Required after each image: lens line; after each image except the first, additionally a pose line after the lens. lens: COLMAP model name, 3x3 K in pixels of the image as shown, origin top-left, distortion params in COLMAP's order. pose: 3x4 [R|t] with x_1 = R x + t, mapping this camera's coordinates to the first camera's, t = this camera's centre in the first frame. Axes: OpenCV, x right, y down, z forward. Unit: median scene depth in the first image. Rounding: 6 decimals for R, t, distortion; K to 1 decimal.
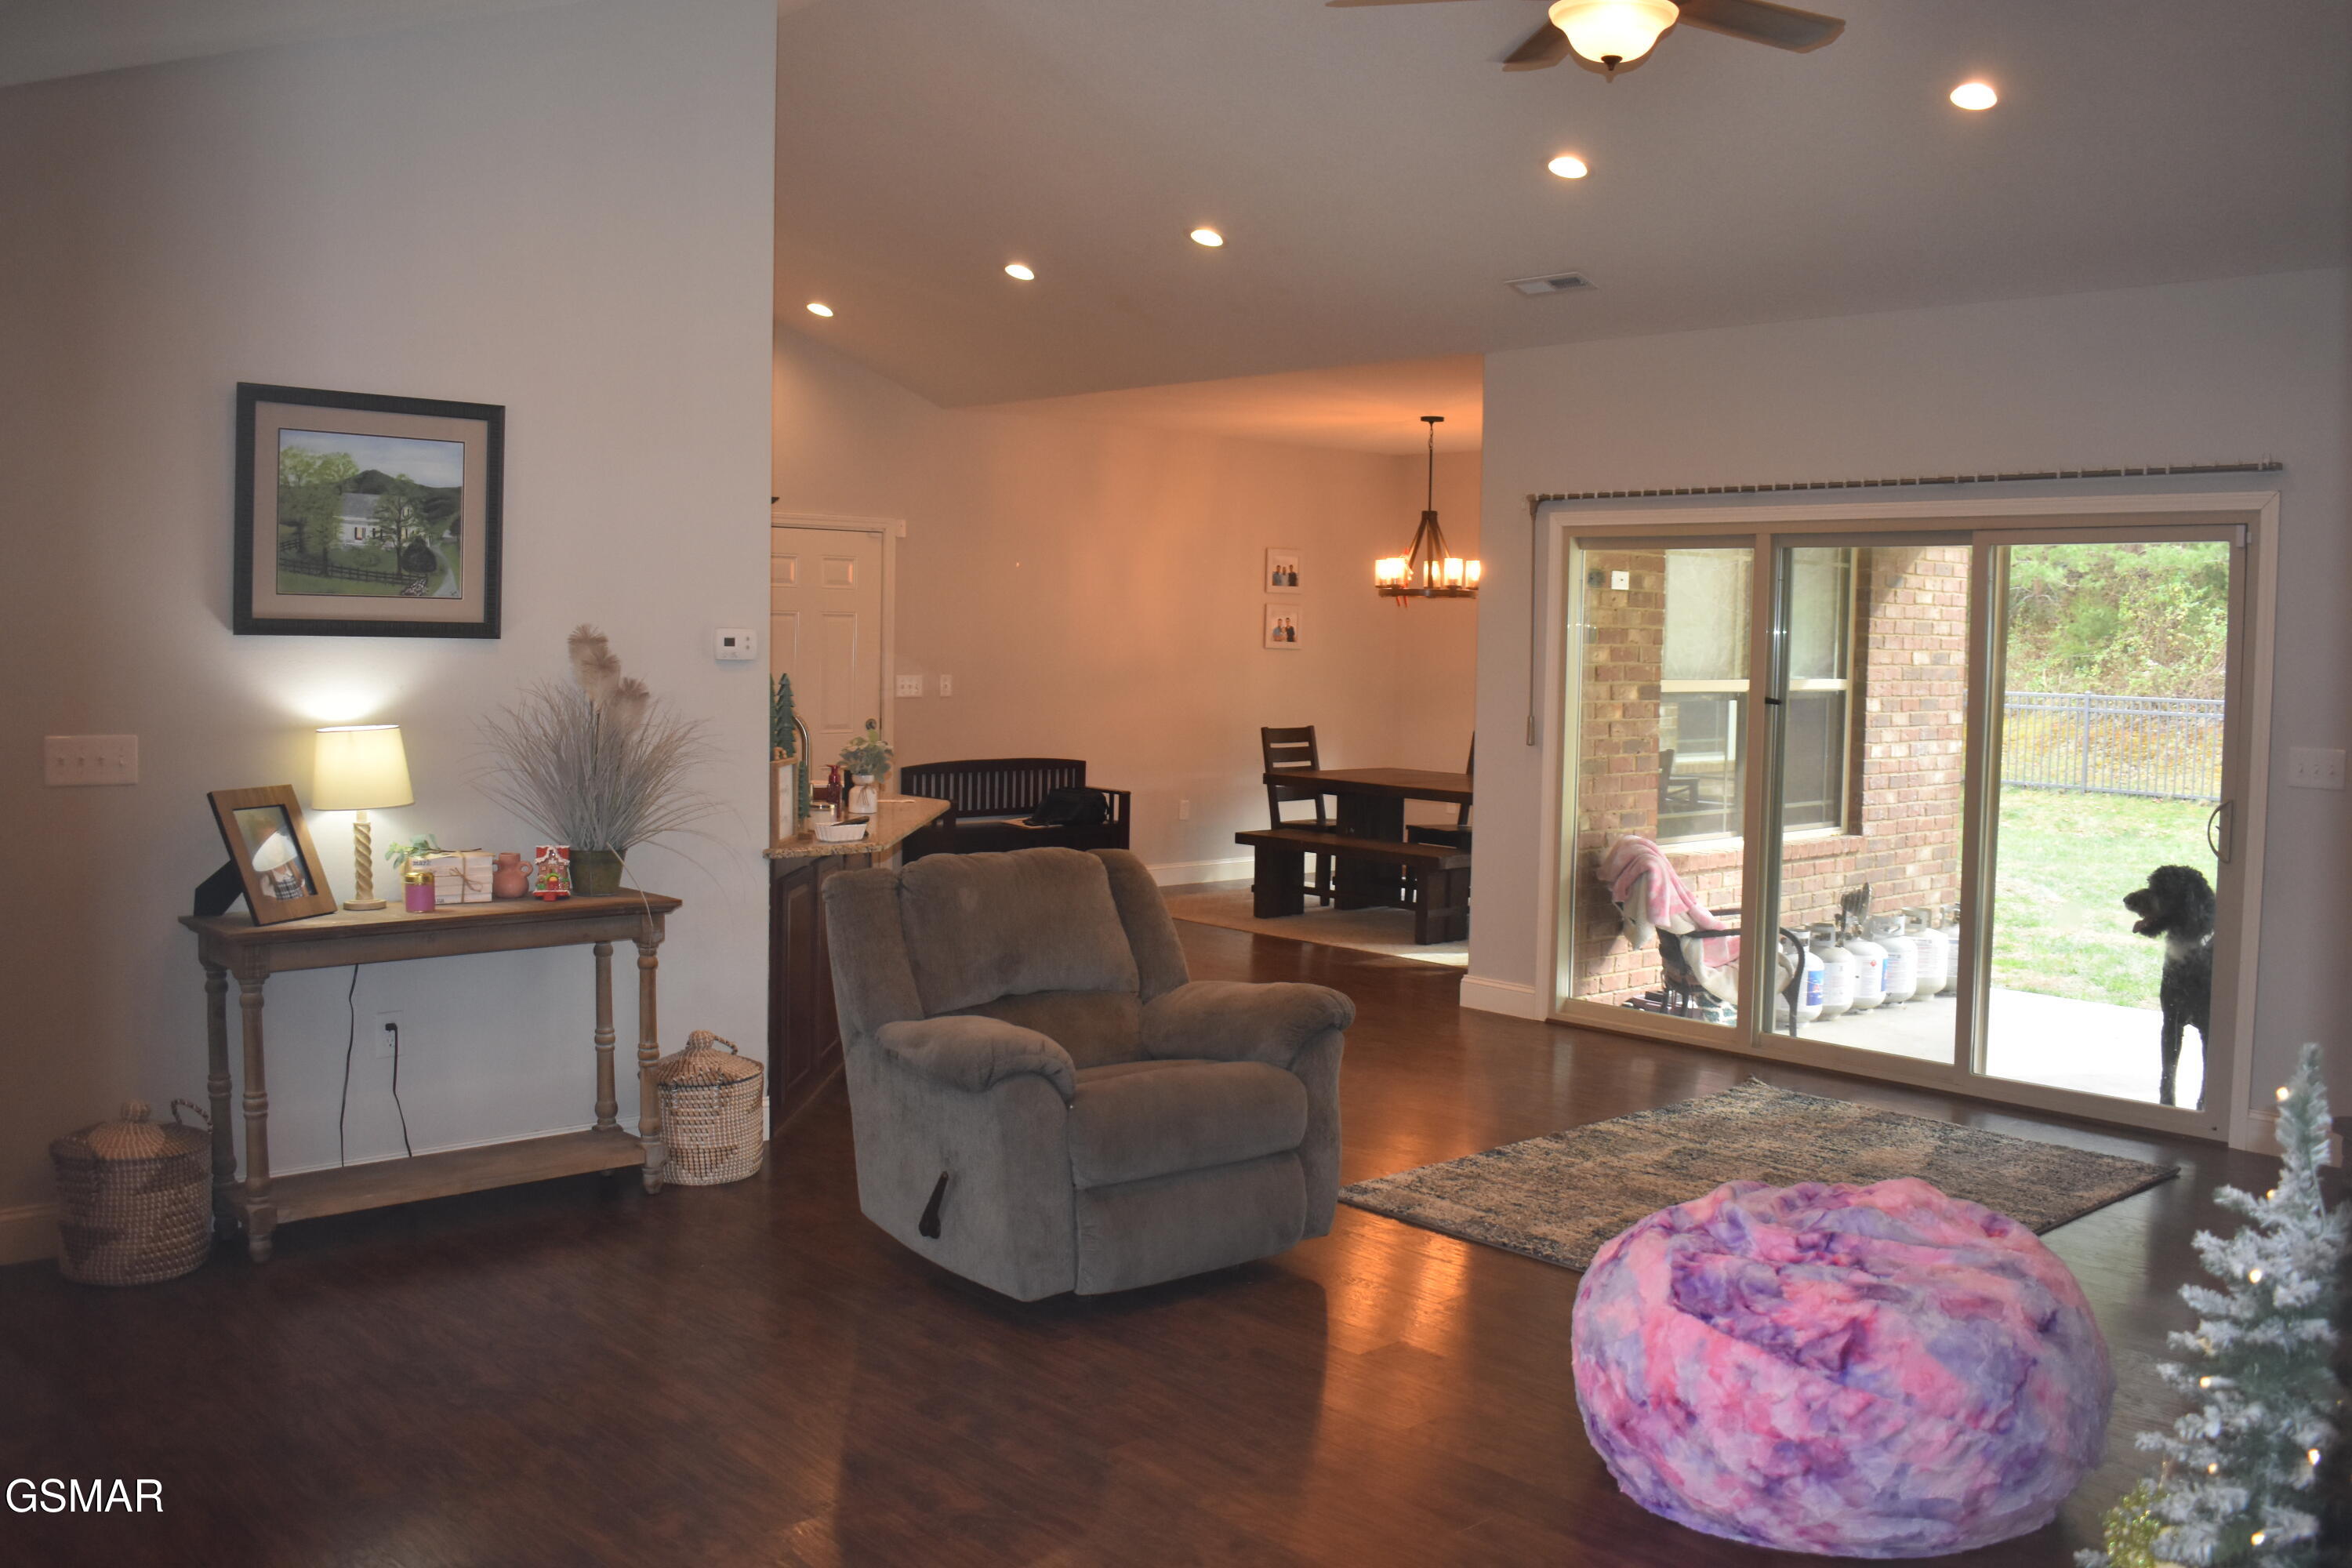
lens RADIAL K [[2058.0, 0, 1180.5], [0, 2058.0, 762.3], [0, 0, 1]] dist [-0.068257, -0.041261]
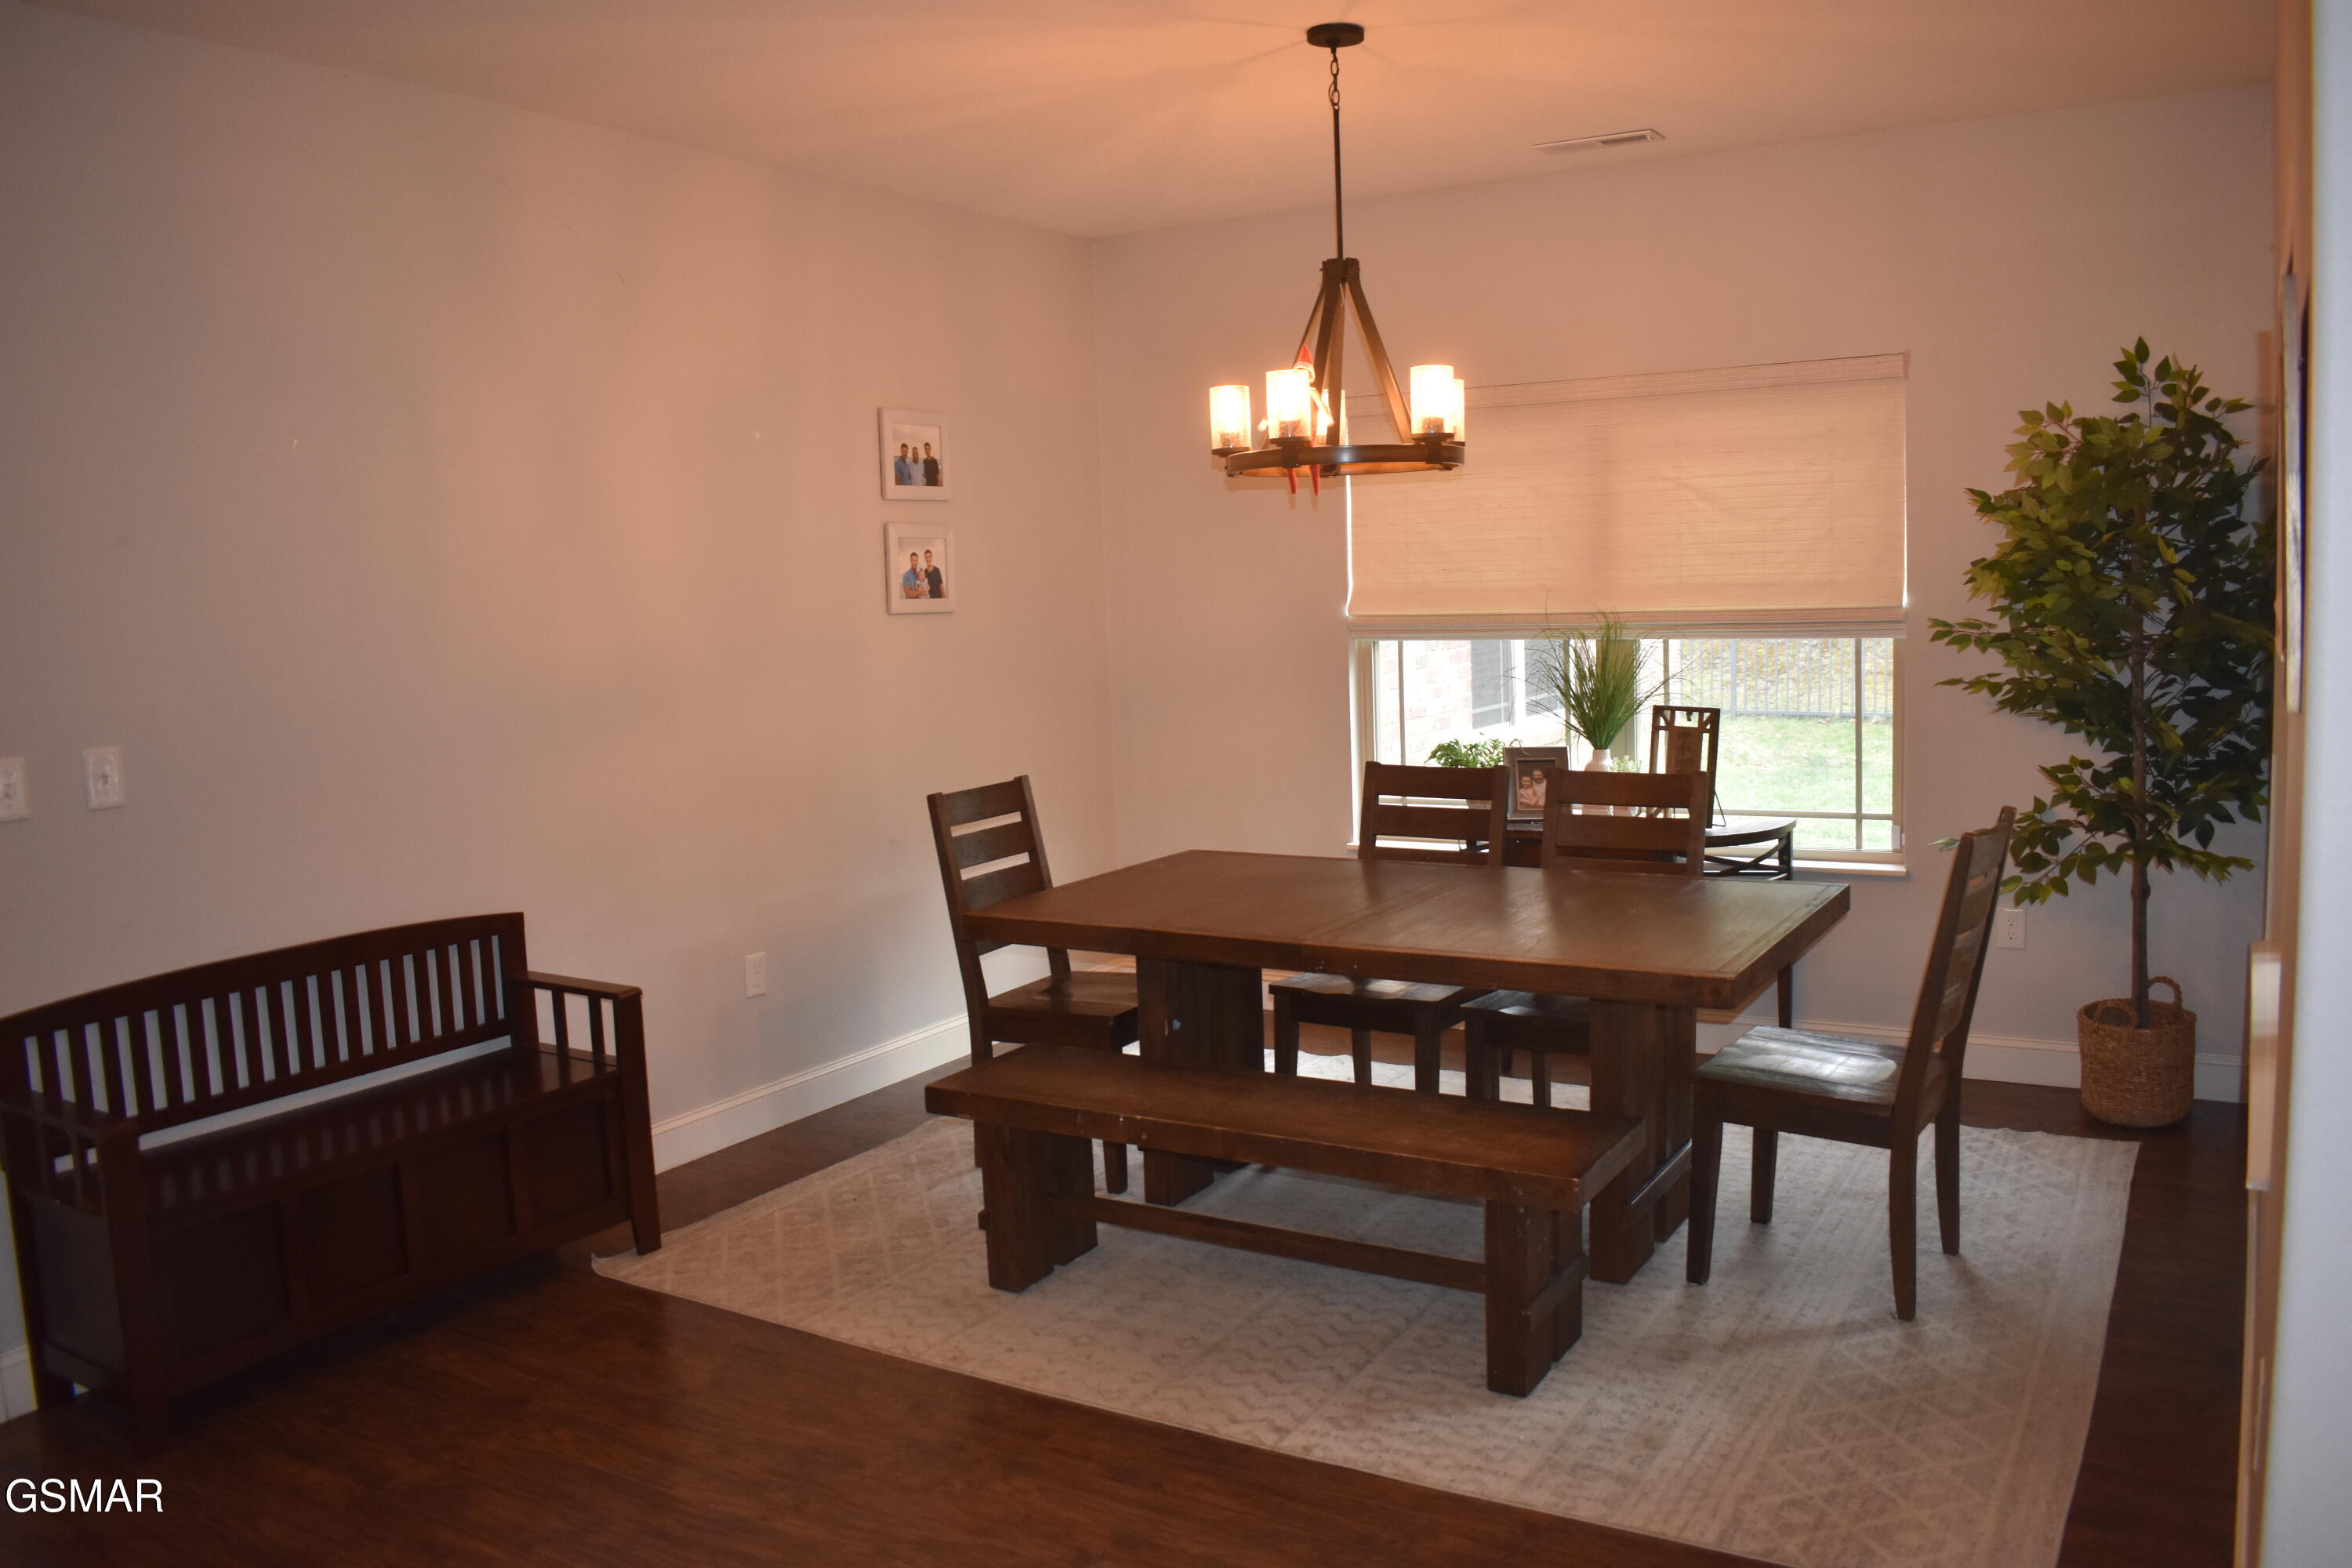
lens RADIAL K [[1833.2, 0, 1178.8], [0, 1833.2, 767.6], [0, 0, 1]] dist [-0.093741, 0.009324]
pose [[0.956956, -0.083748, 0.277888, -0.028680], [0.073145, 0.996150, 0.048324, -0.060262], [-0.280865, -0.025917, 0.959397, 0.966869]]
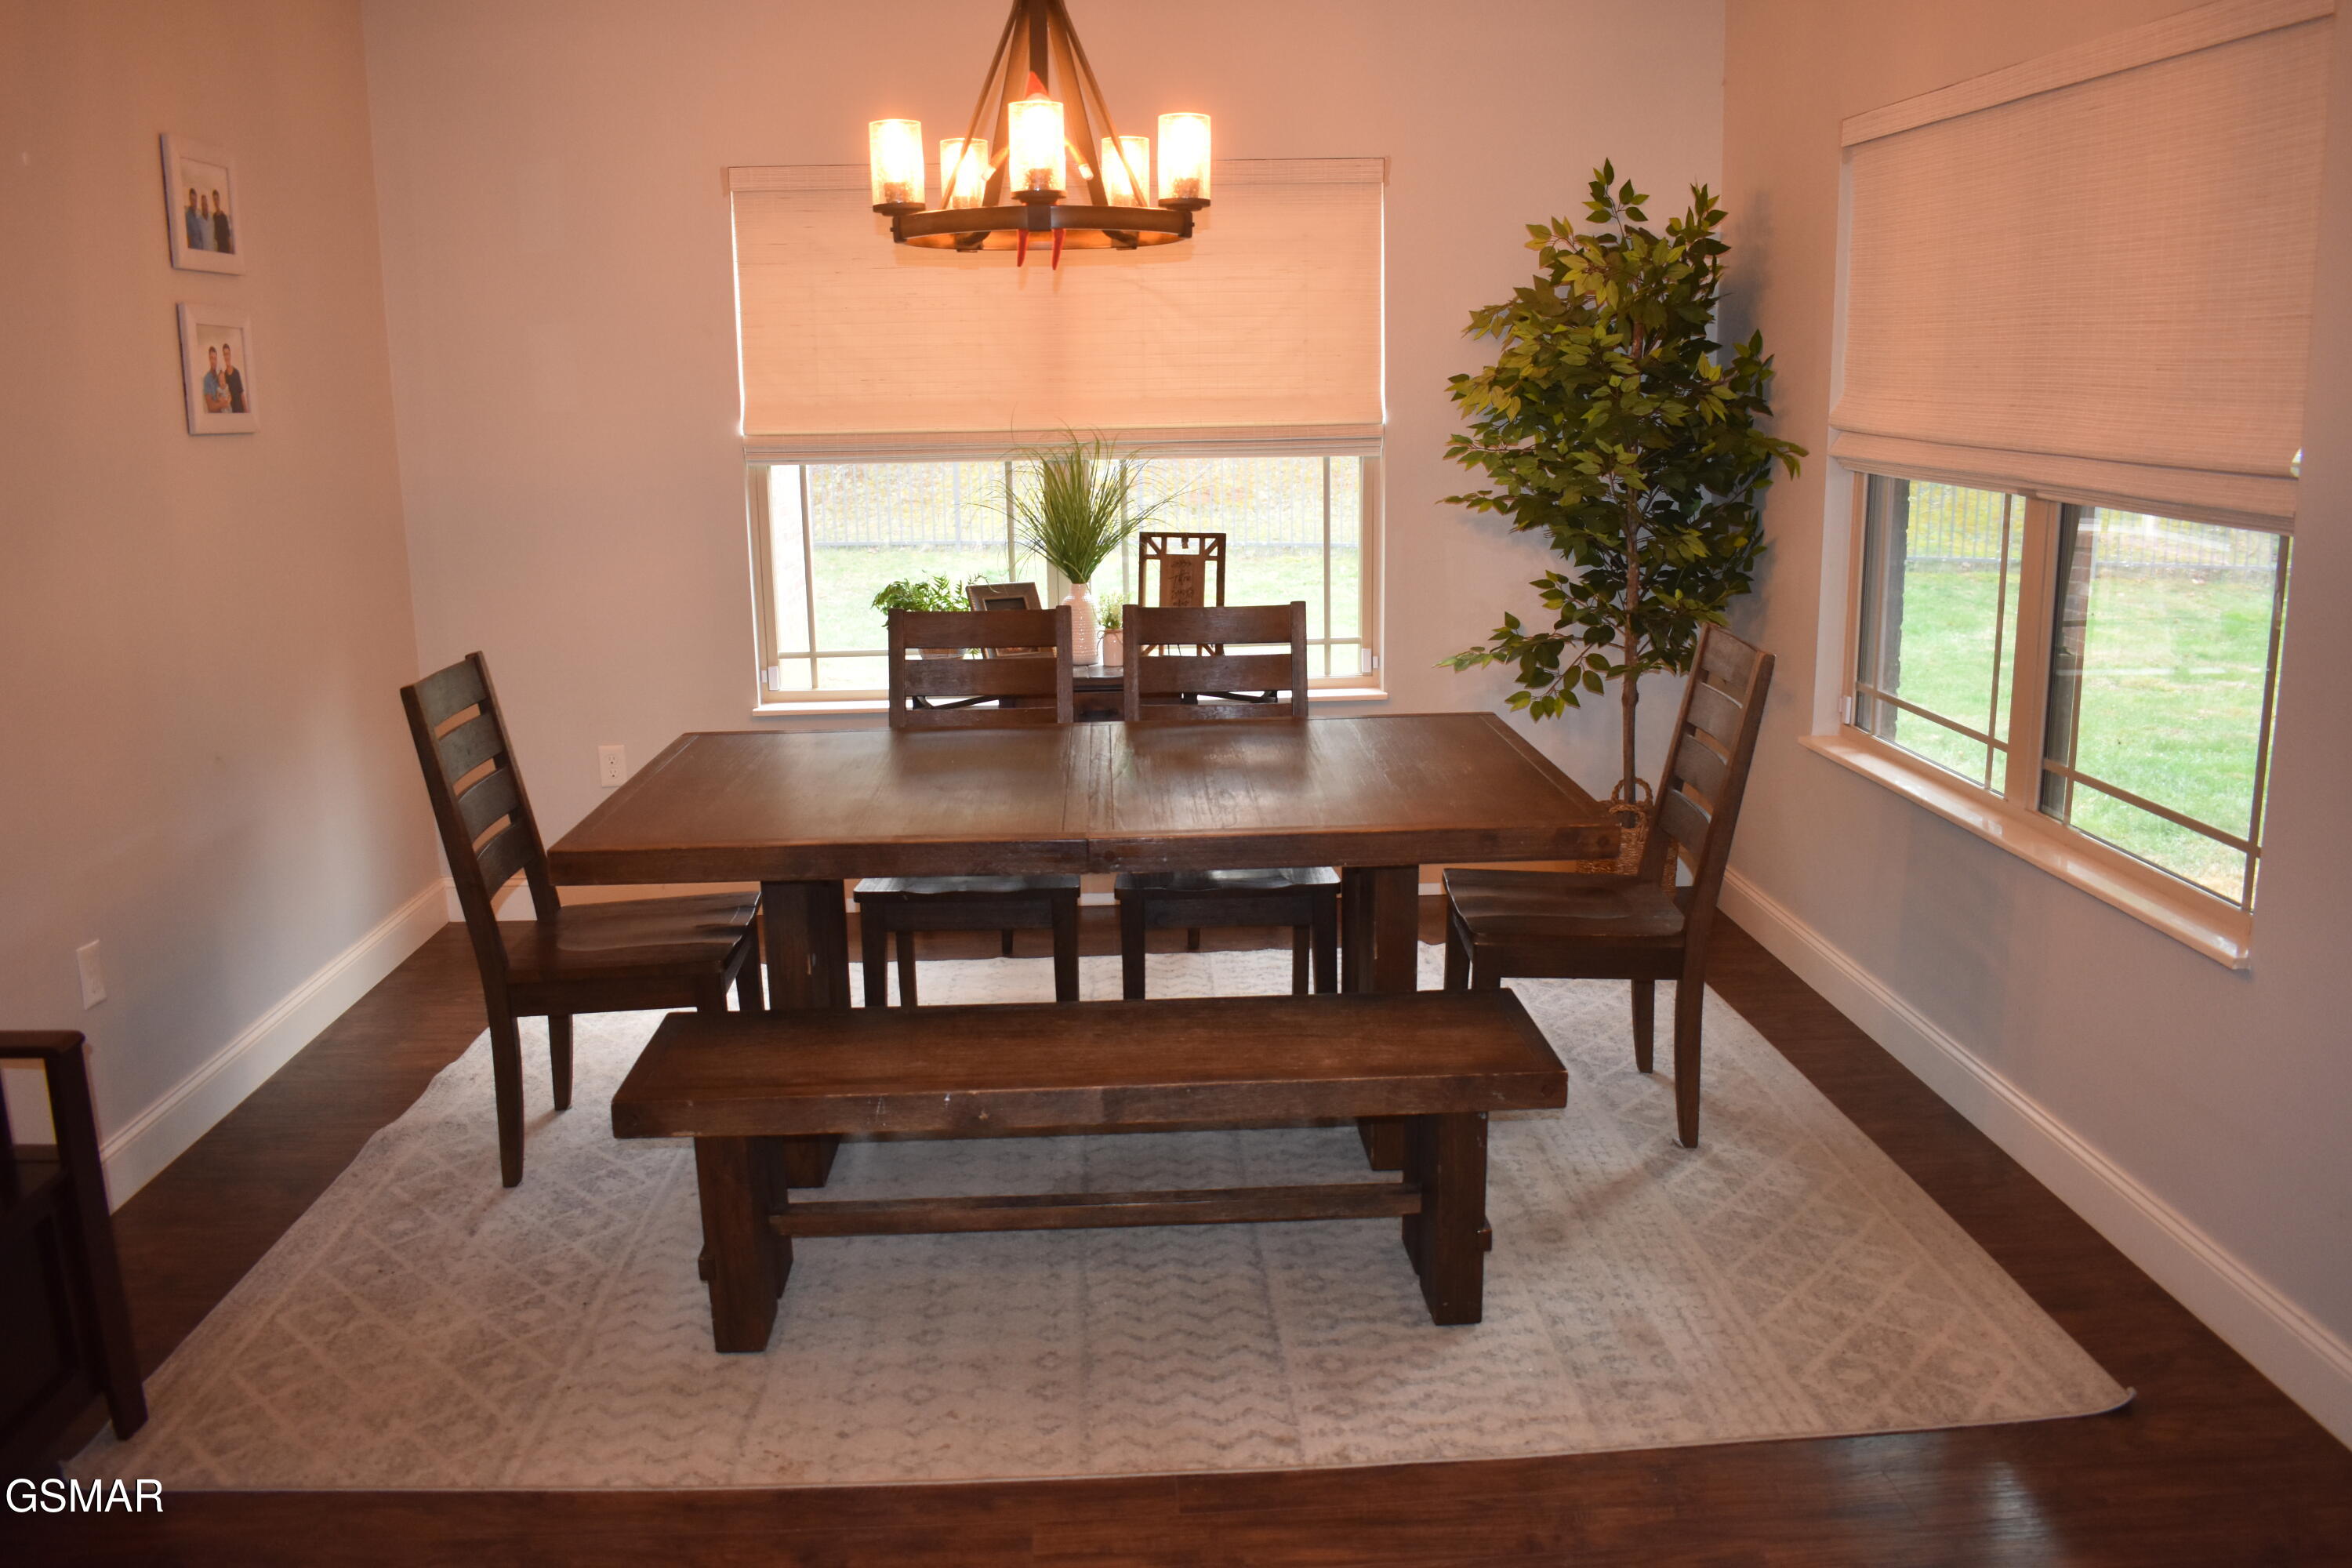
lens RADIAL K [[1833.2, 0, 1180.7], [0, 1833.2, 769.3], [0, 0, 1]] dist [-0.093741, 0.009324]
pose [[0.632979, -0.191901, 0.750008, -0.147884], [0.078680, 0.979721, 0.184273, -0.072889], [-0.770161, -0.057630, 0.635241, 1.171429]]
